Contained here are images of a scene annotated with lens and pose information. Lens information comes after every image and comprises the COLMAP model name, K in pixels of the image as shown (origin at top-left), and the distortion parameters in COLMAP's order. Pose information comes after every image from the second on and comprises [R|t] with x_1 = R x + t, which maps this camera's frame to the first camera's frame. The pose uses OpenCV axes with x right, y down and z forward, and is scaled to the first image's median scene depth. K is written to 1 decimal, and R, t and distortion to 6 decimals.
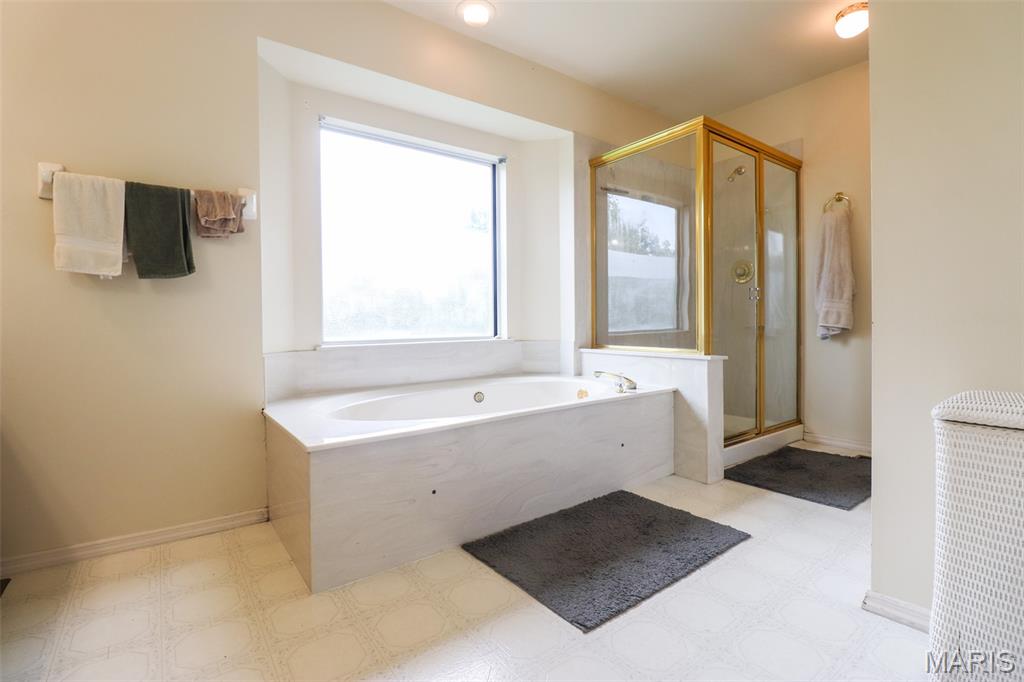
lens RADIAL K [[478.9, 0, 512.2], [0, 478.9, 329.0], [0, 0, 1]] dist [0.000429, -0.010746]
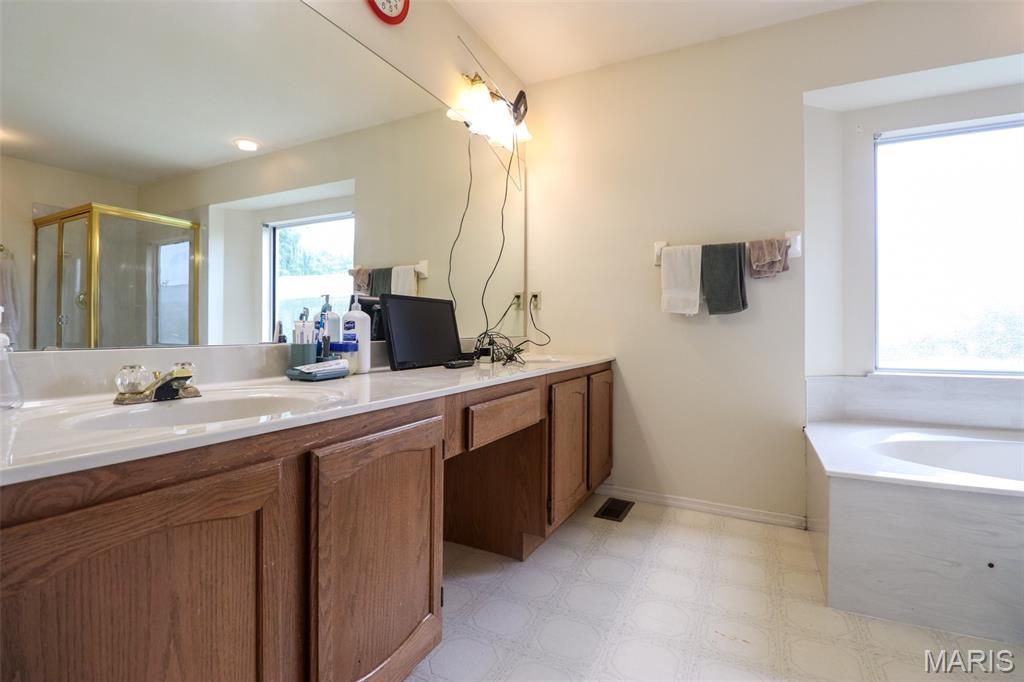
lens RADIAL K [[478.9, 0, 512.2], [0, 478.9, 329.0], [0, 0, 1]] dist [0.000429, -0.010746]
pose [[0.452503, 0.010245, -0.891704, 0.180737], [-0.019373, 0.999811, 0.001657, -0.055169], [0.891553, 0.016525, 0.452615, -0.120005]]
